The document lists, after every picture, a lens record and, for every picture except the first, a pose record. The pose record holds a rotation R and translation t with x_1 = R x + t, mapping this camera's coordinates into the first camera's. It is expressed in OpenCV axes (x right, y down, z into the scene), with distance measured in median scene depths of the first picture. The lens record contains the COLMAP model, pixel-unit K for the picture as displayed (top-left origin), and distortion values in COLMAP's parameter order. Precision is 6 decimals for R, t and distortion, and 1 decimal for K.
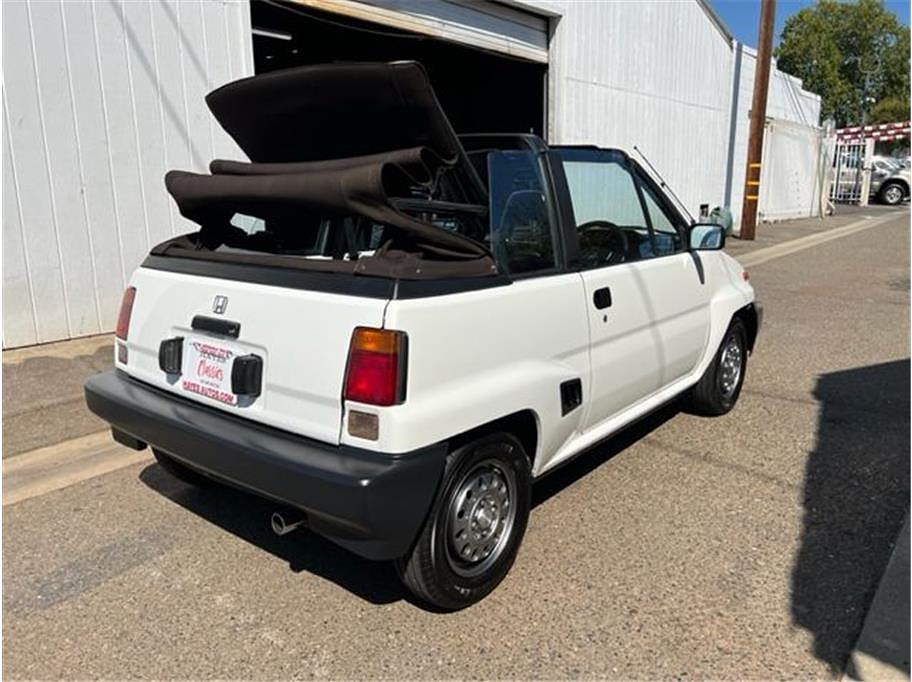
lens RADIAL K [[686.7, 0, 458.4], [0, 686.7, 334.7], [0, 0, 1]] dist [0.040531, -0.036340]
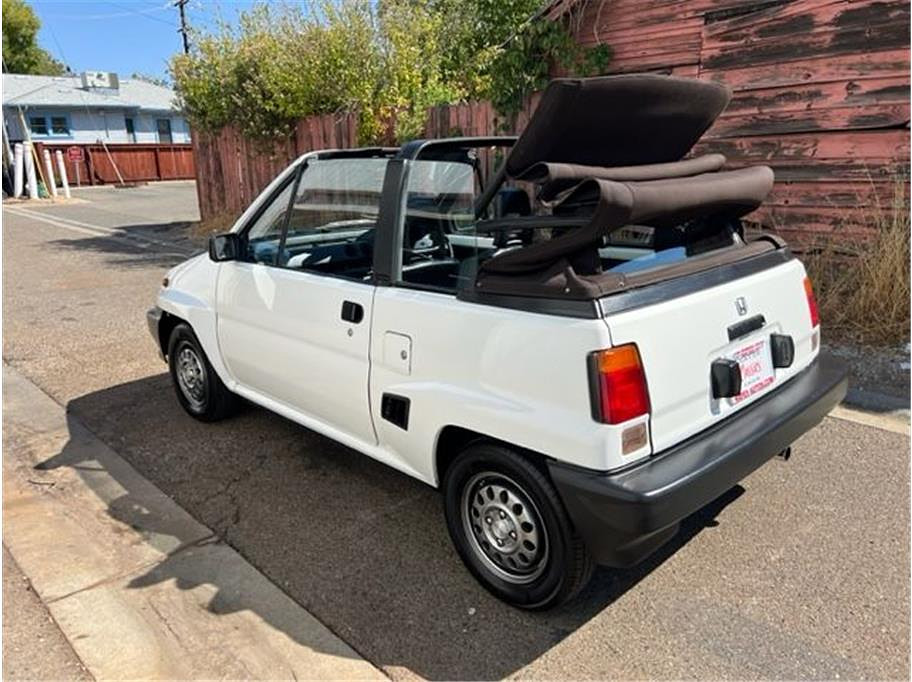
lens RADIAL K [[677.8, 0, 456.0], [0, 677.8, 341.0], [0, 0, 1]] dist [0.089153, -0.096272]
pose [[0.115199, -0.255296, 0.959976, -1.214292], [0.227921, 0.947420, 0.224606, -0.281367], [-0.966841, 0.192925, 0.167329, 1.085273]]
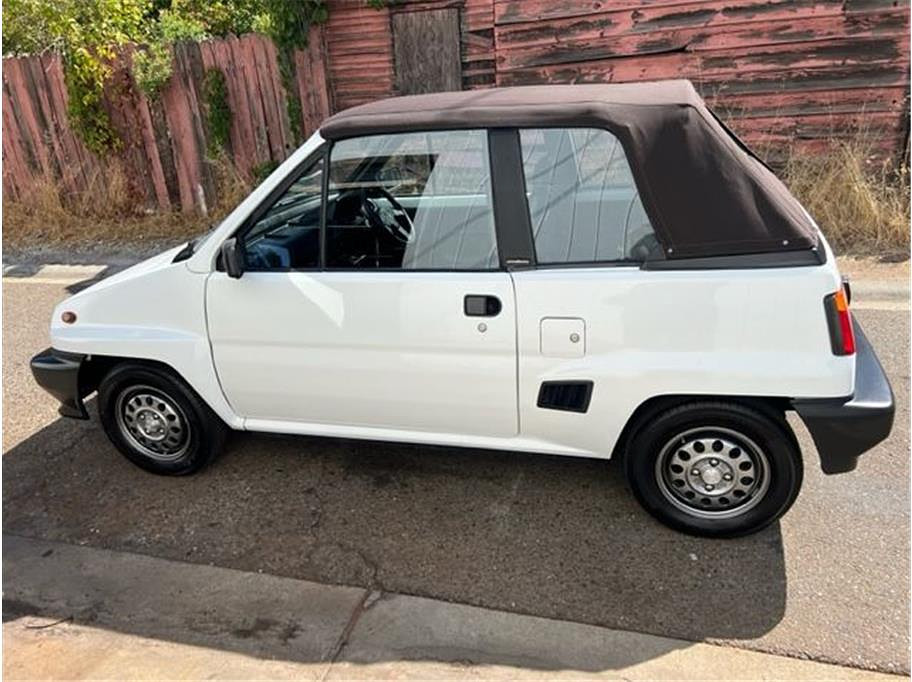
lens RADIAL K [[687.1, 0, 461.1], [0, 687.1, 345.7], [0, 0, 1]] dist [0.029258, -0.008255]
pose [[-0.391134, -0.320178, 0.862844, -1.054543], [0.274979, 0.854053, 0.441566, -0.501046], [-0.878294, 0.409976, -0.246007, 1.671720]]
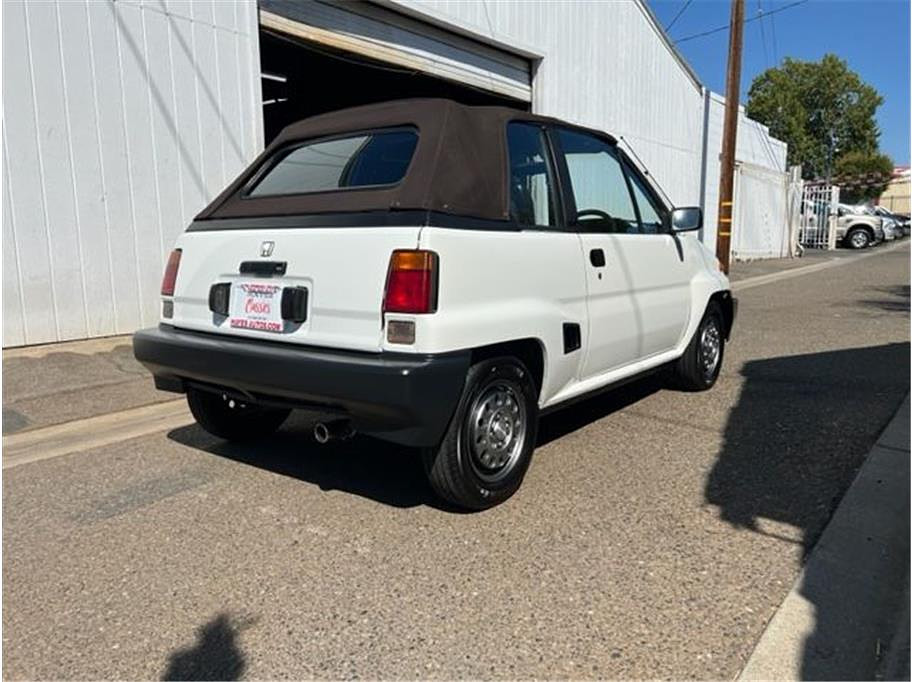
lens RADIAL K [[682.3, 0, 451.3], [0, 682.3, 347.5], [0, 0, 1]] dist [0.051373, -0.044228]
pose [[0.999803, -0.003975, 0.019468, -0.054177], [0.005065, 0.998404, -0.056252, 0.160414], [-0.019214, 0.056339, 0.998227, -0.114518]]
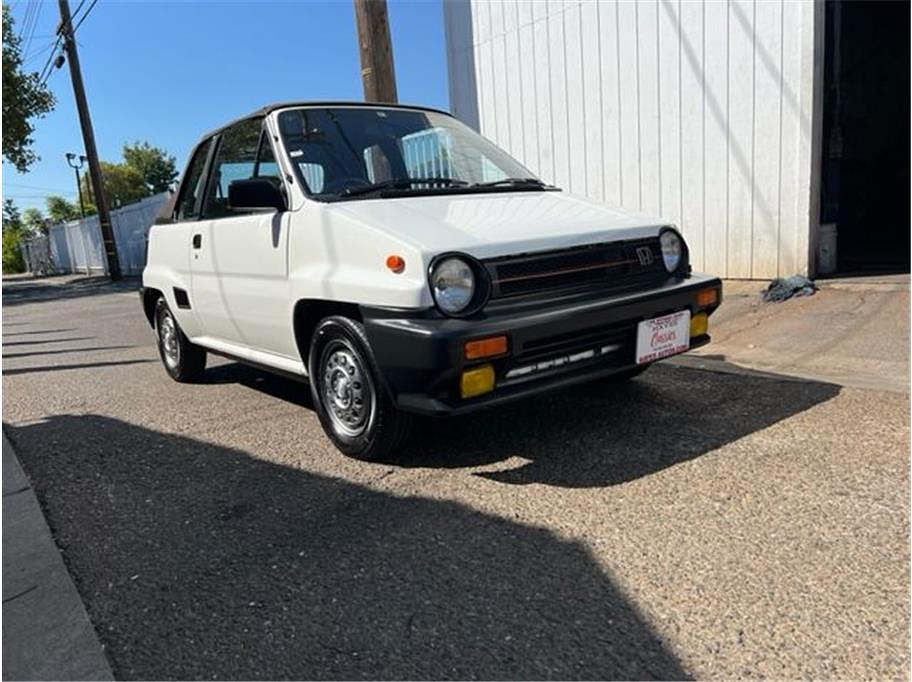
lens RADIAL K [[686.7, 0, 458.4], [0, 686.7, 334.7], [0, 0, 1]] dist [0.040531, -0.036340]
pose [[-0.217907, 0.181576, -0.958930, 1.511863], [-0.132937, 0.967861, 0.213476, -0.245358], [0.966873, 0.173996, -0.186766, 1.852913]]
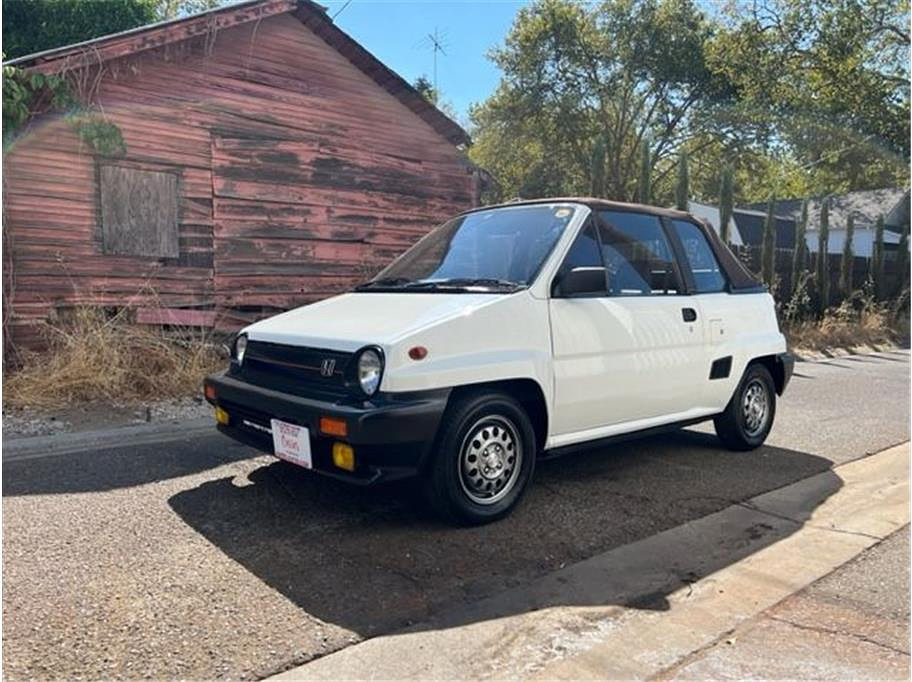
lens RADIAL K [[682.3, 0, 451.3], [0, 682.3, 347.5], [0, 0, 1]] dist [0.051373, -0.044228]
pose [[-0.982436, -0.009078, 0.186378, -0.021827], [0.044793, 0.958137, 0.282784, -0.503386], [-0.181143, 0.286166, -0.940902, 2.899292]]
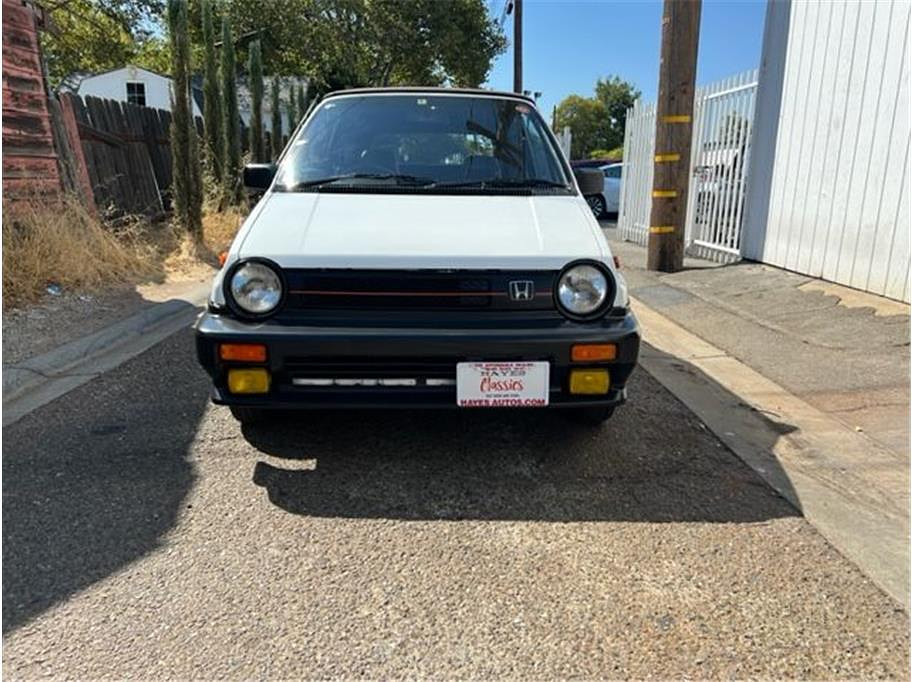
lens RADIAL K [[686.7, 0, 458.4], [0, 686.7, 334.7], [0, 0, 1]] dist [0.040531, -0.036340]
pose [[-0.760995, 0.148674, -0.631492, 1.053271], [-0.141656, 0.911821, 0.385378, -0.468642], [0.633103, 0.382726, -0.672831, 2.519259]]
